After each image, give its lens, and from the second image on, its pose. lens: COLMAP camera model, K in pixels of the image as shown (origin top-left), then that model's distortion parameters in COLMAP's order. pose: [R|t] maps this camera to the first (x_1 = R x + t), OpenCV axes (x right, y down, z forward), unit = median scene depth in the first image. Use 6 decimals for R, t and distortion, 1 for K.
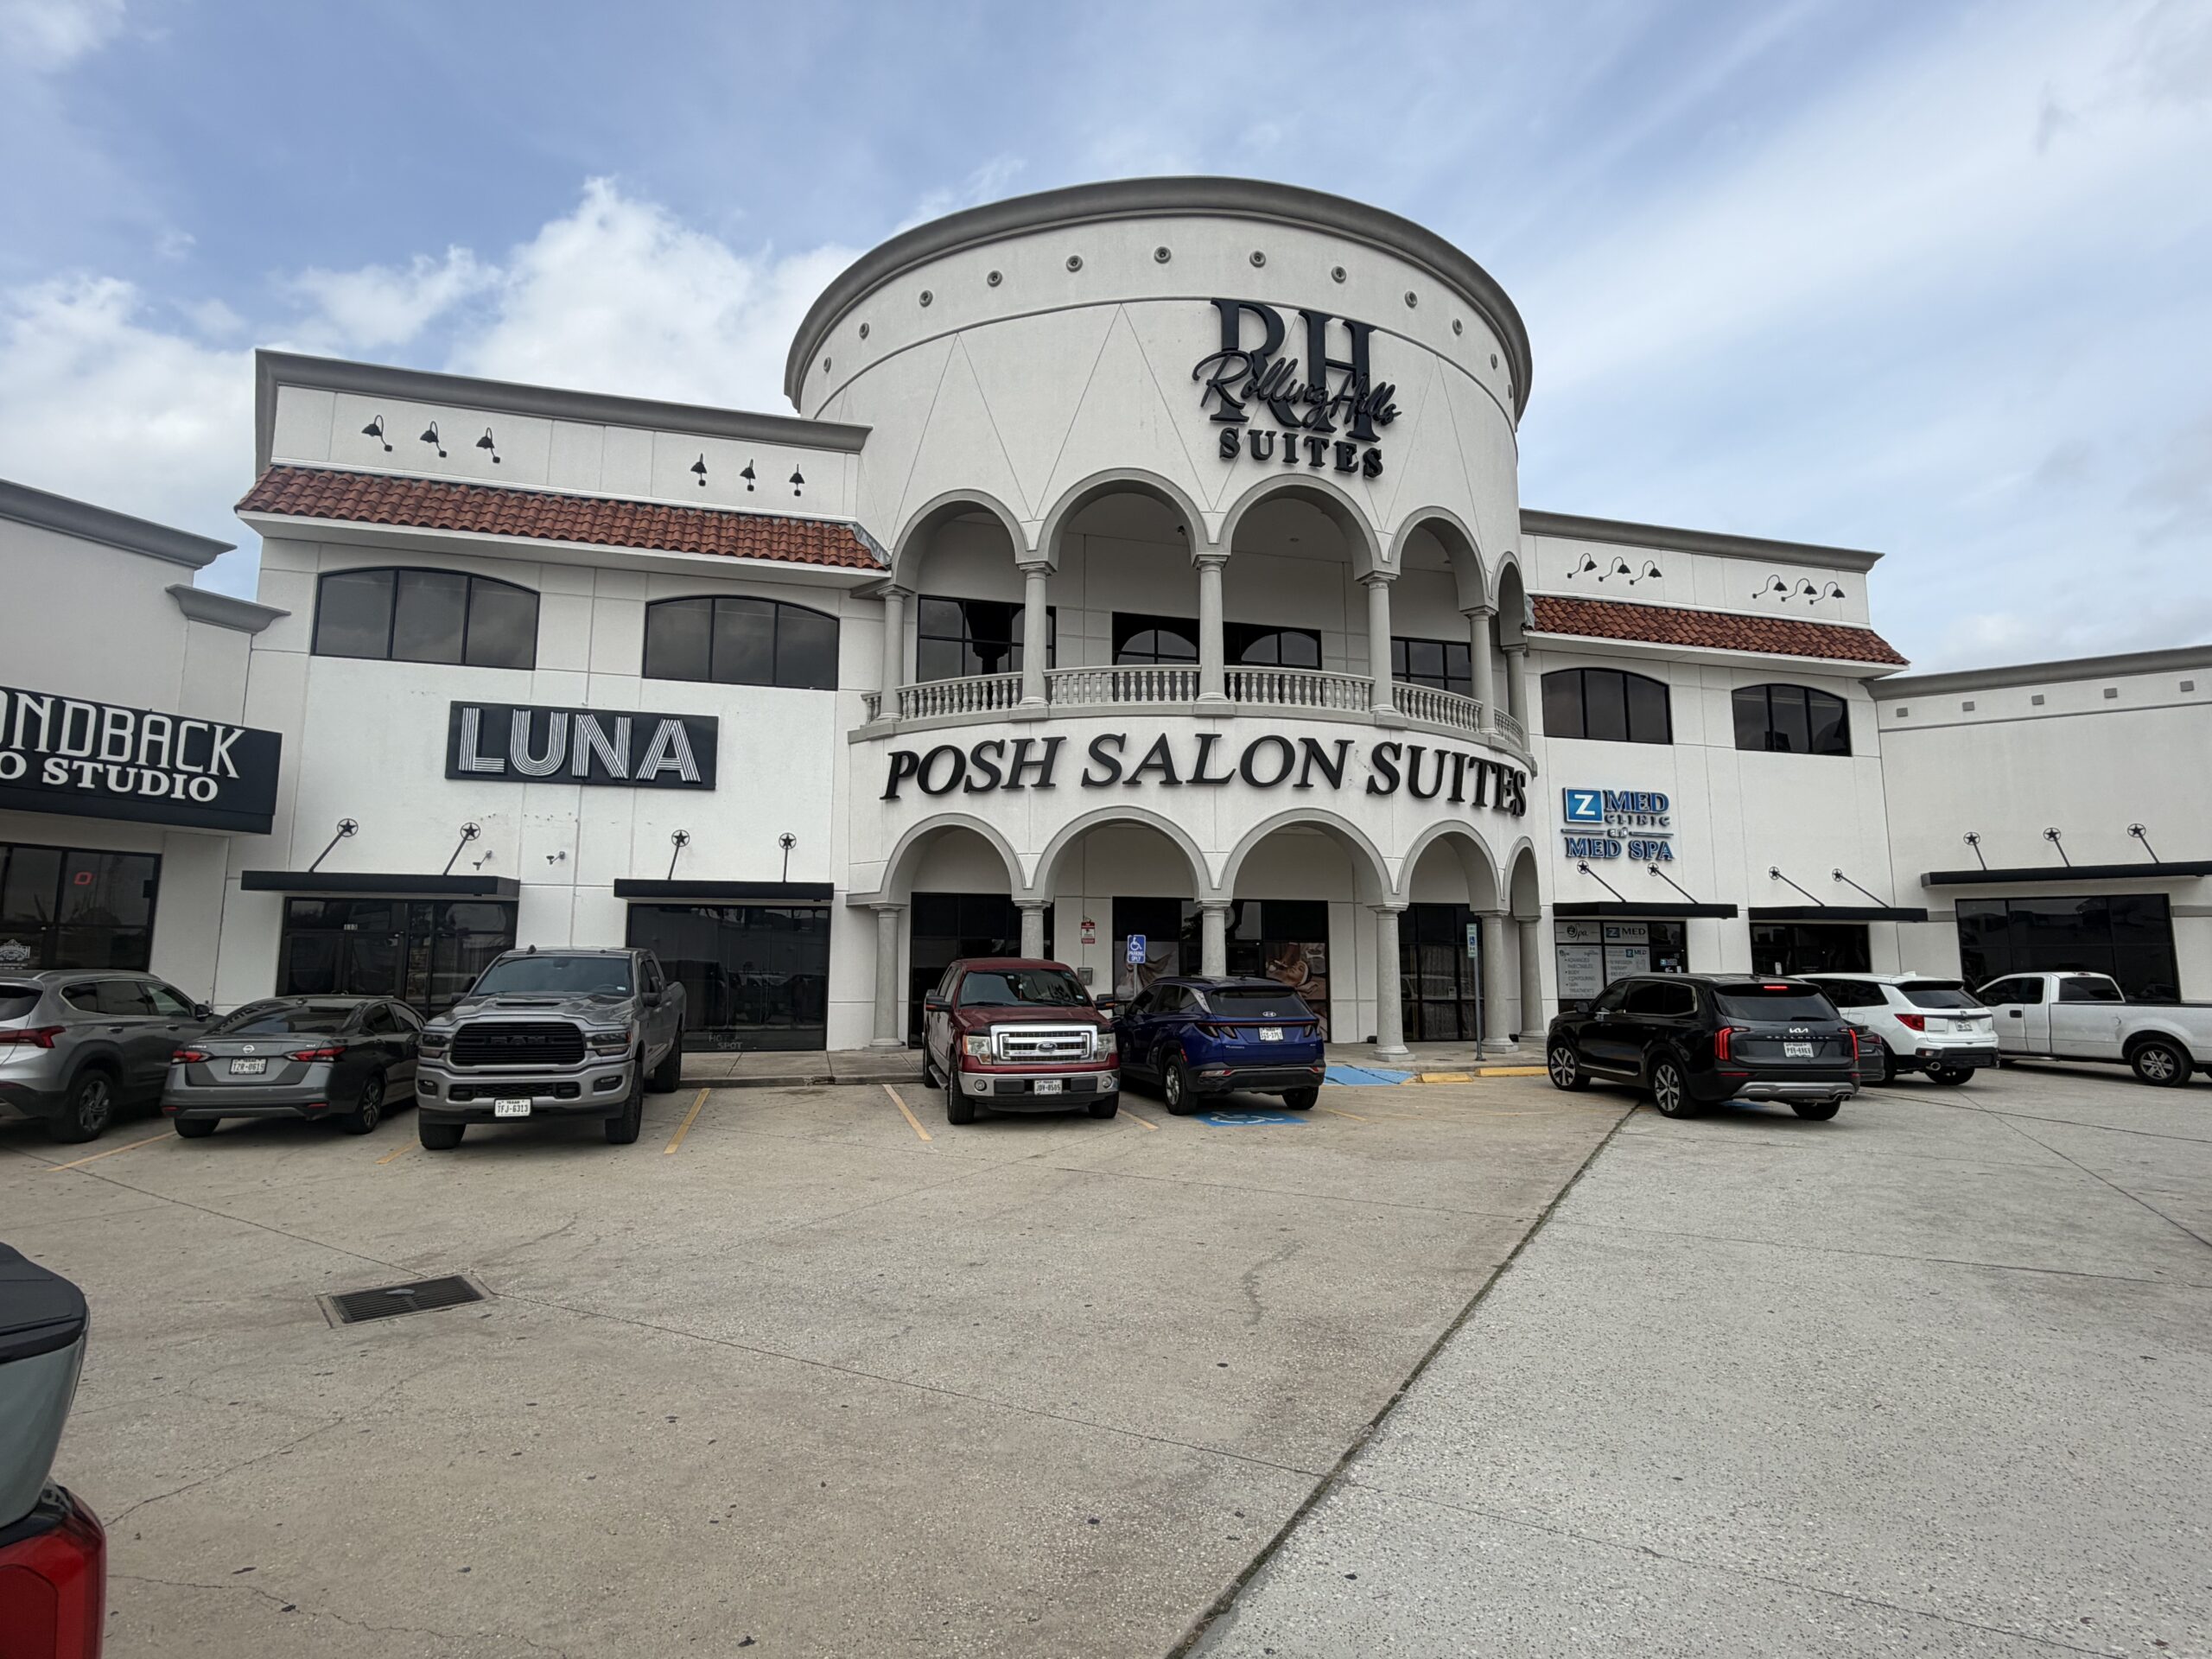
lens RADIAL K [[1102.4, 0, 1106.0], [0, 1102.4, 829.5], [0, 0, 1]] dist [-0.001347, -0.001494]
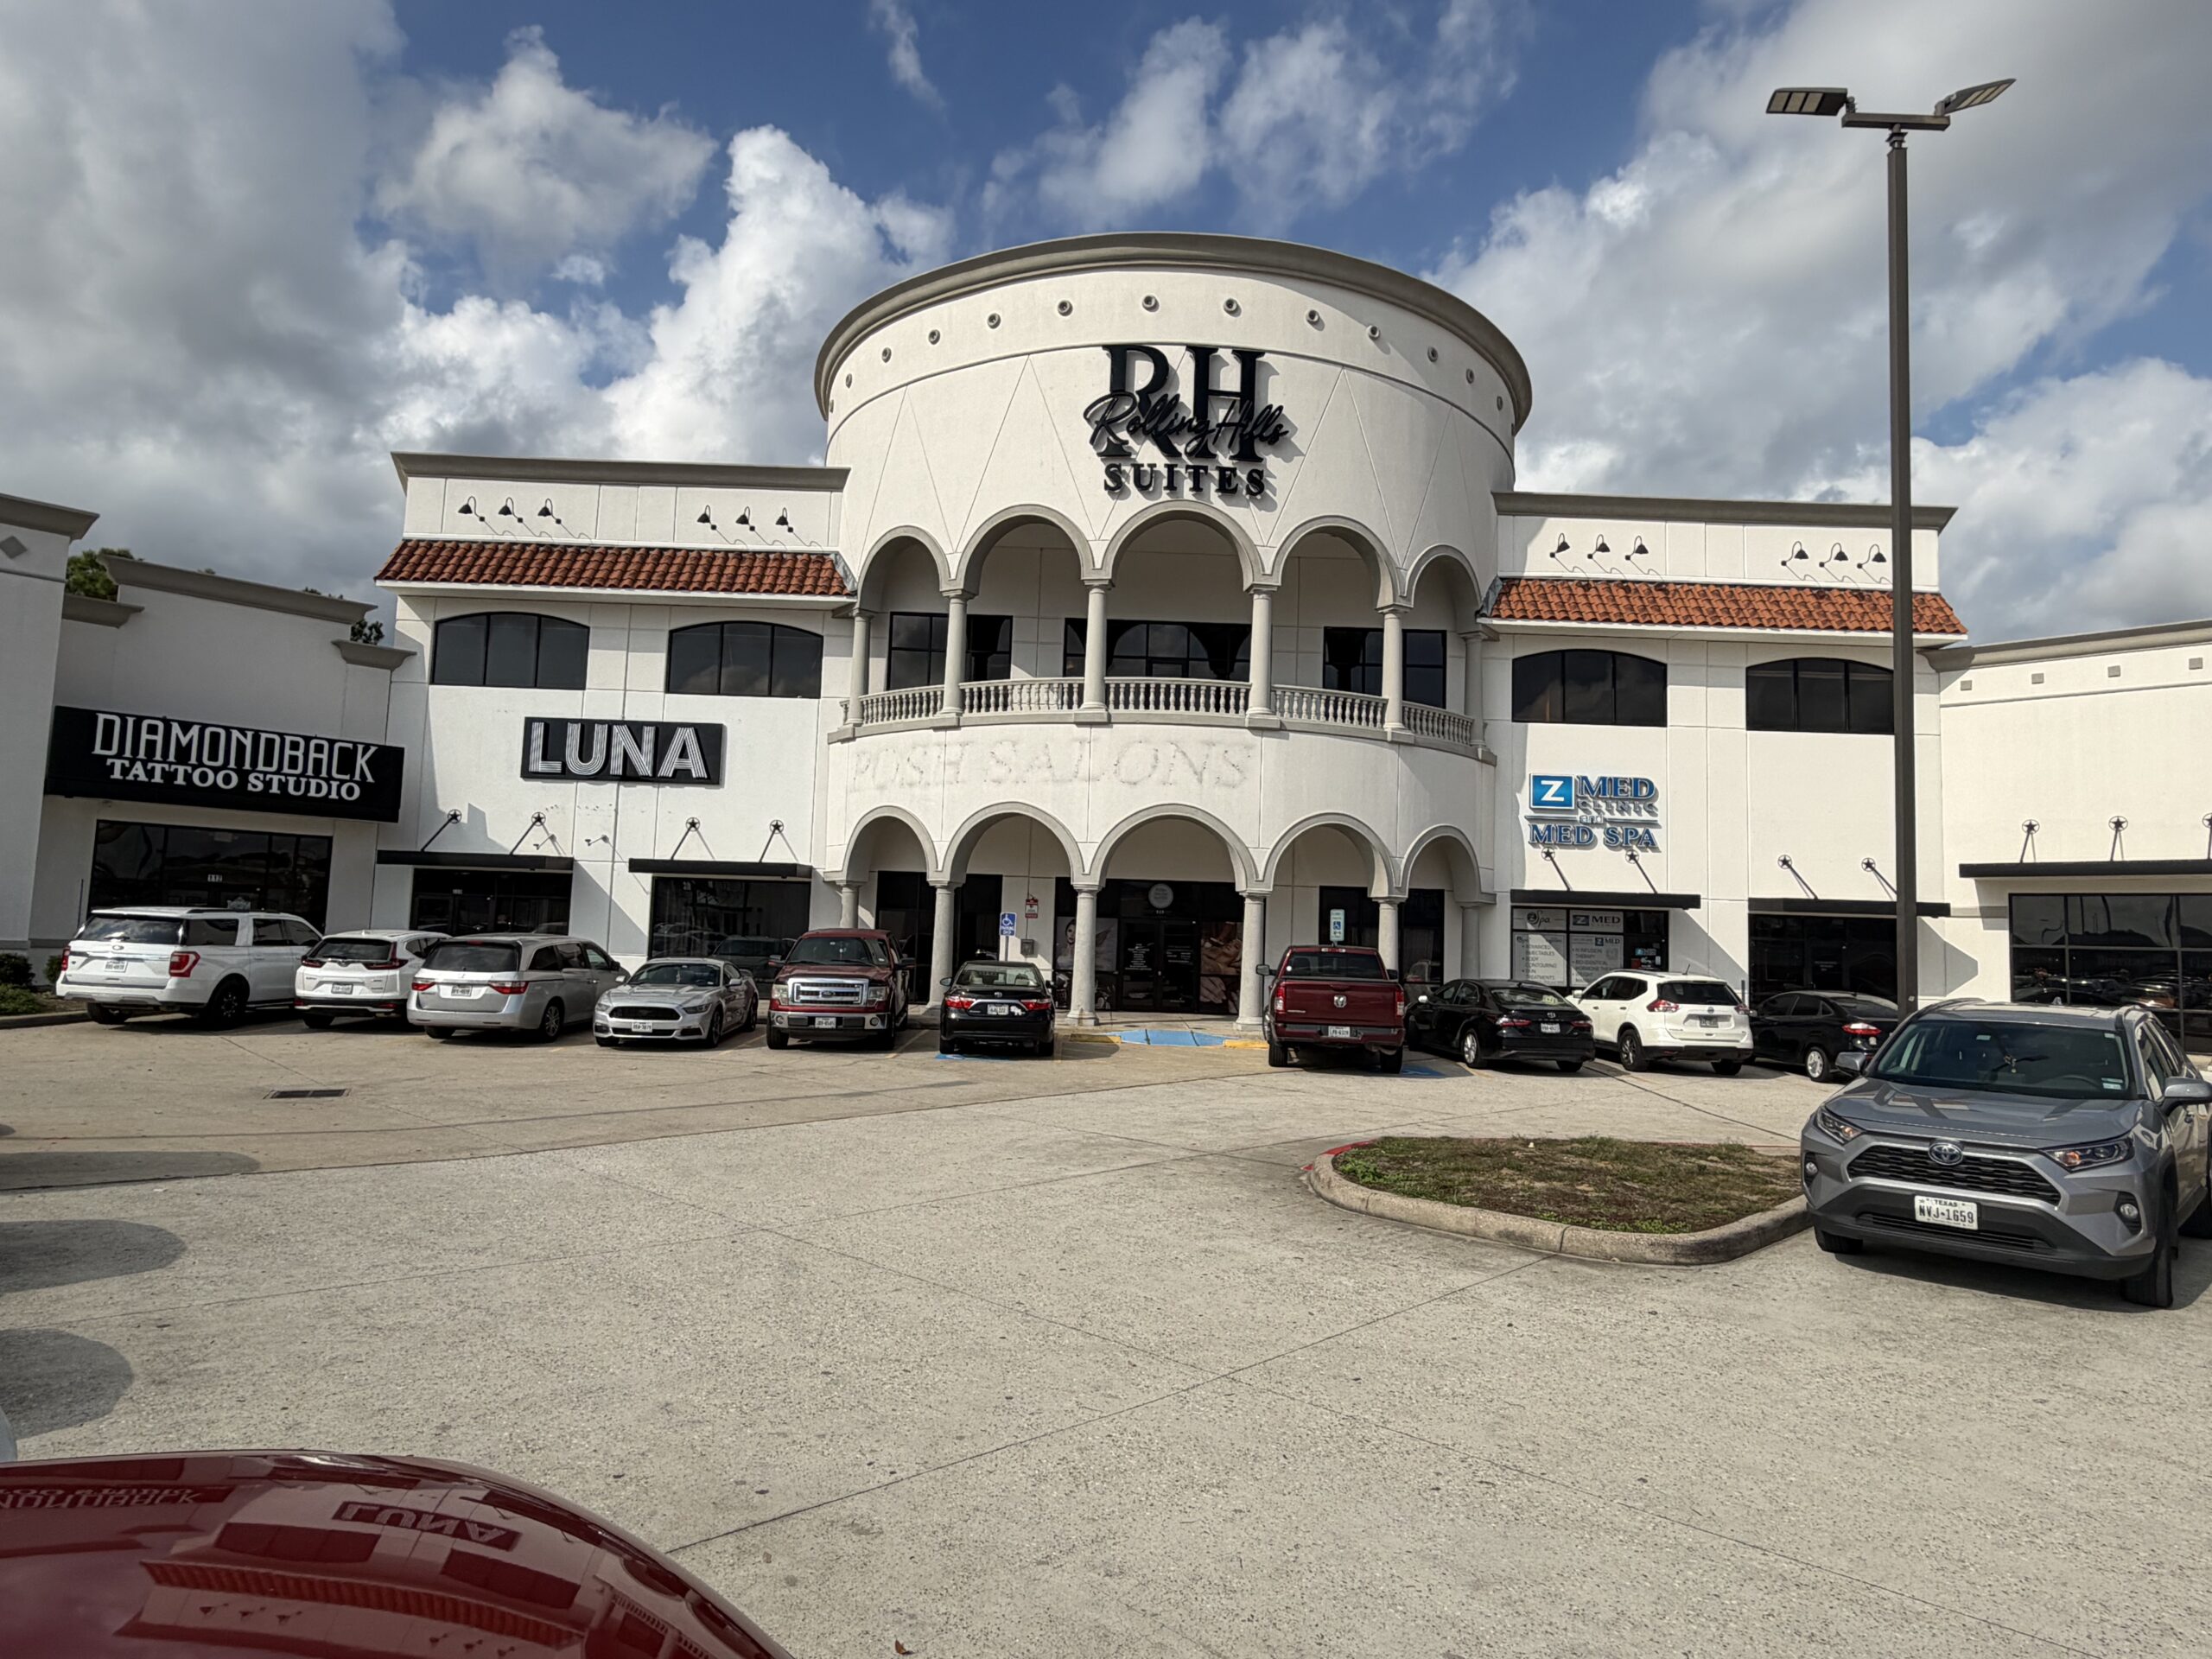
lens RADIAL K [[1289.6, 0, 1101.4], [0, 1289.6, 833.6], [0, 0, 1]] dist [-0.003941, 0.001857]
pose [[0.968248, 0.009119, -0.249824, 0.425019], [0.001314, 0.999135, 0.041564, -0.042147], [0.249986, -0.040573, 0.967399, -0.283563]]
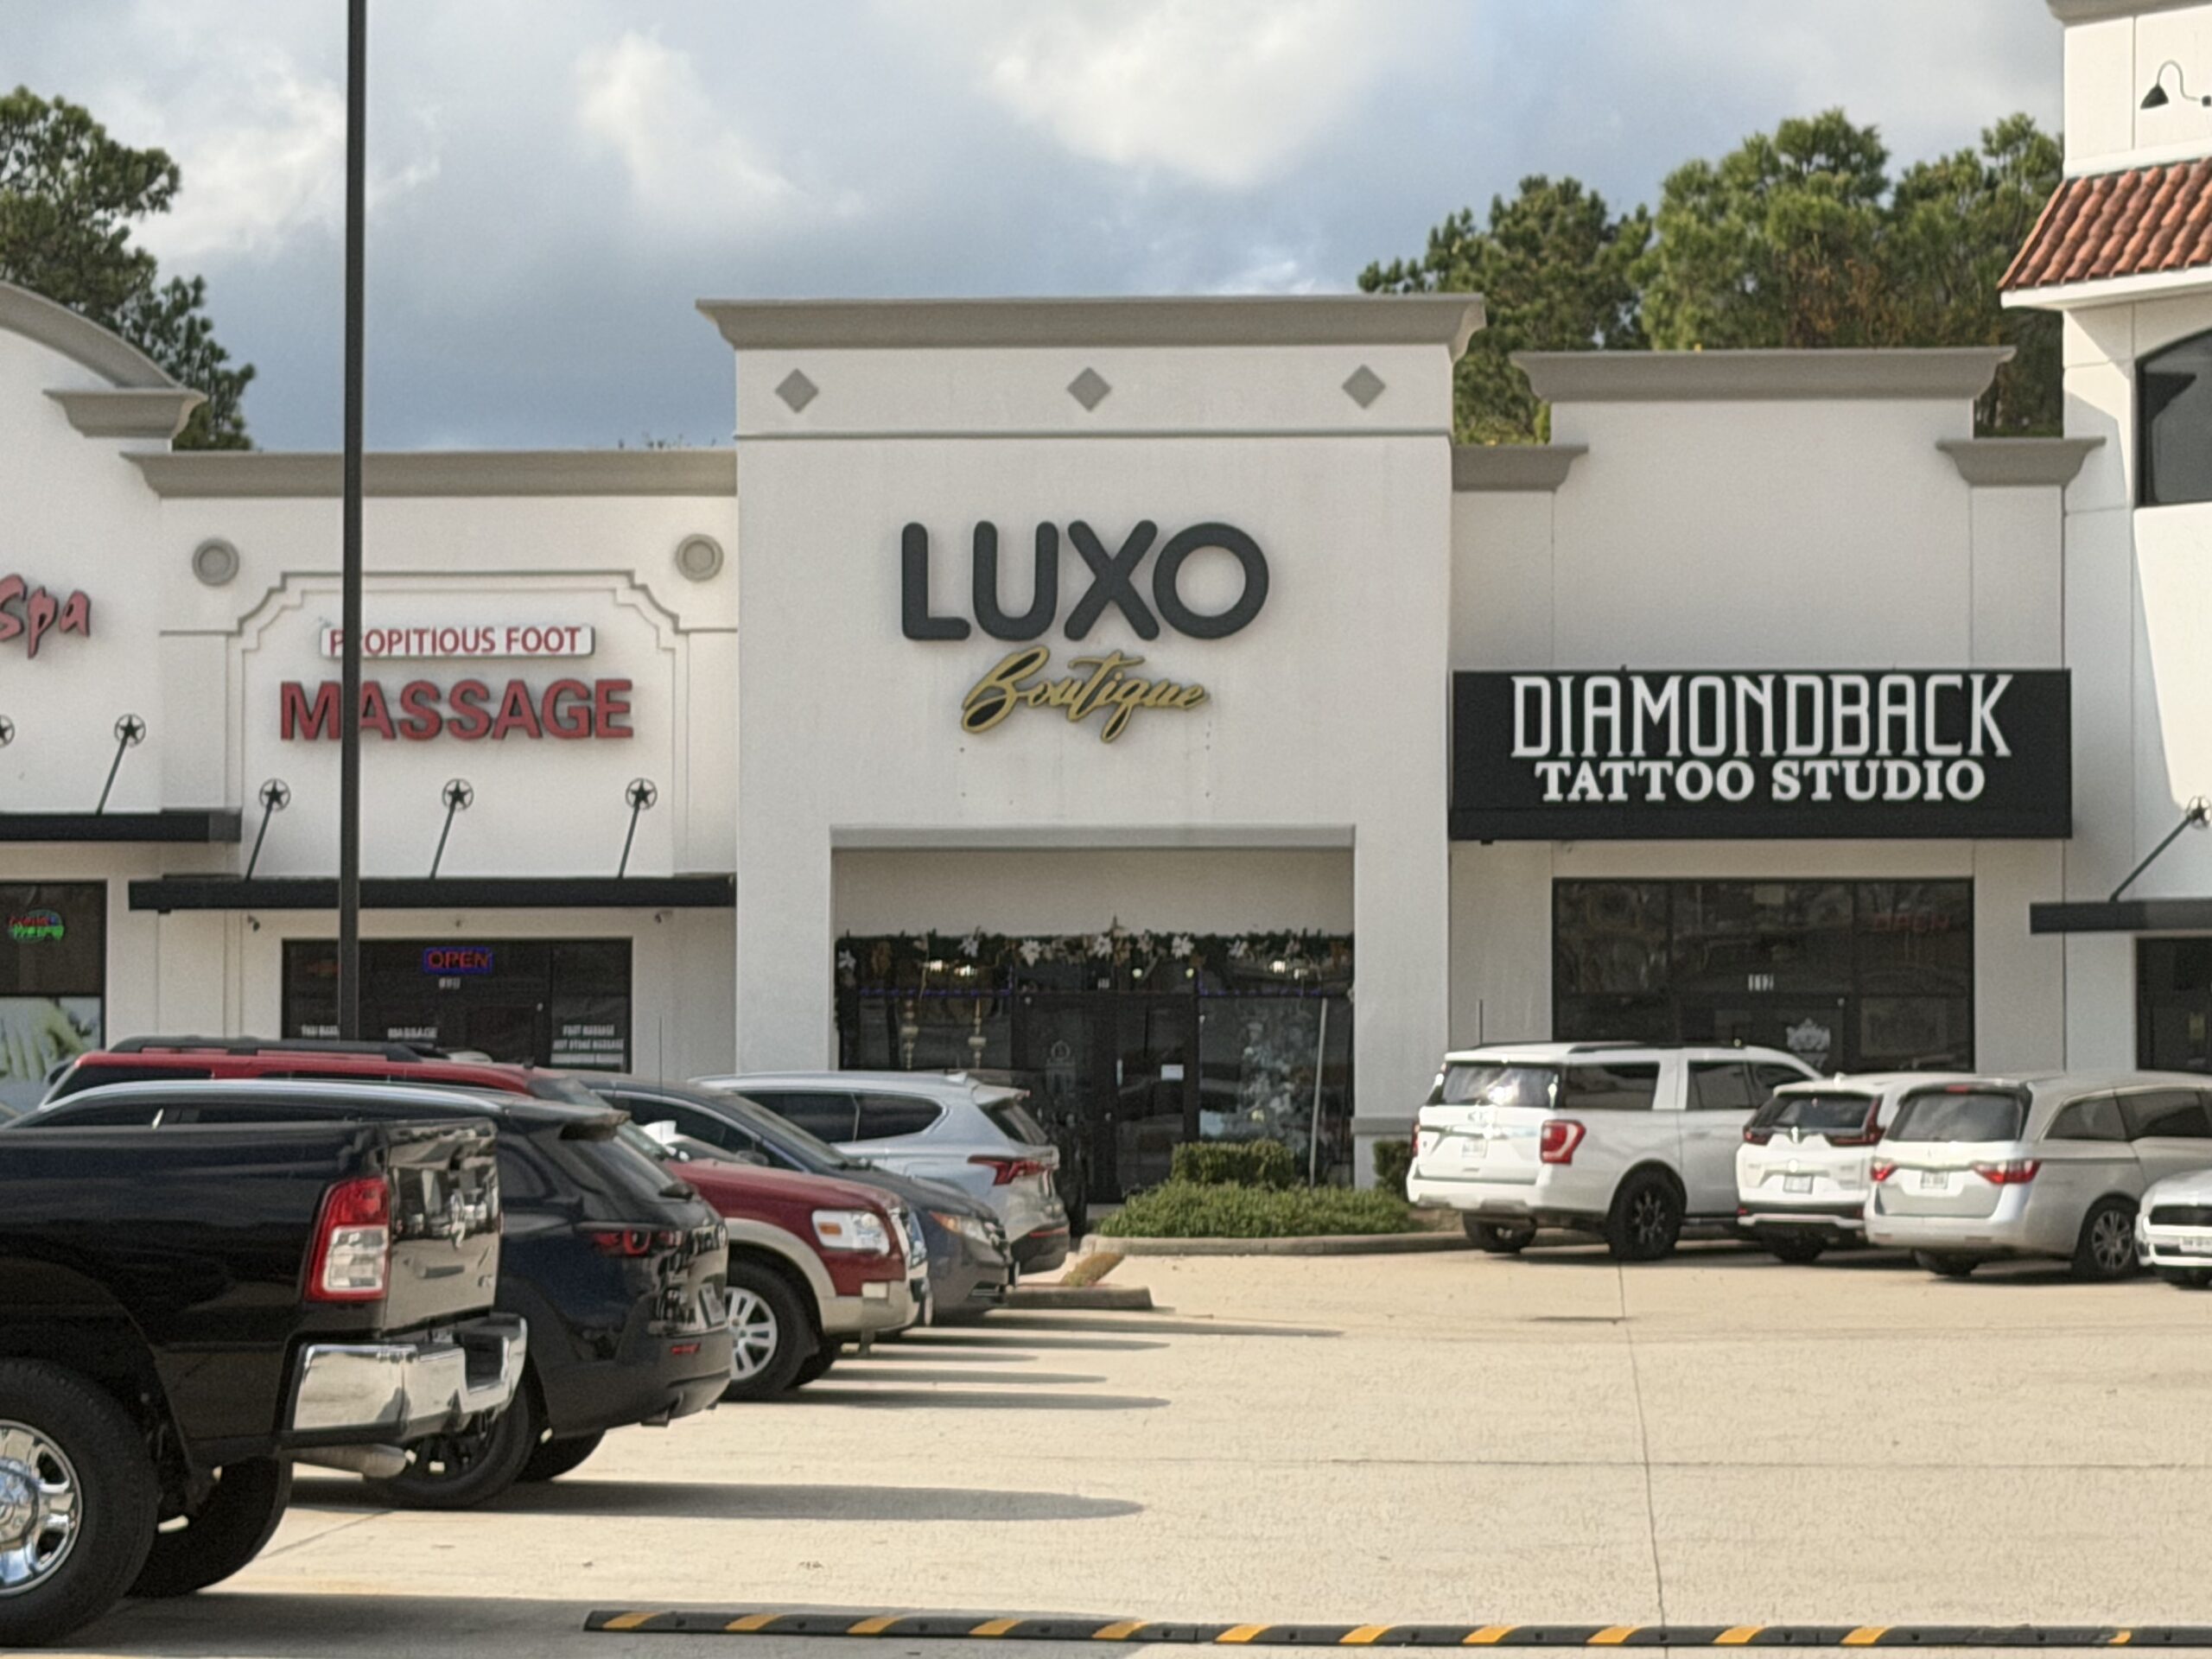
lens RADIAL K [[6249.5, 0, 1106.0], [0, 6249.5, 829.5], [0, 0, 1]] dist [0.106020, -0.256188]
pose [[0.435867, -0.037058, -0.899248, 1.874121], [0.117830, 0.992902, 0.016196, -0.106244], [0.892264, -0.113018, 0.437140, -0.867628]]
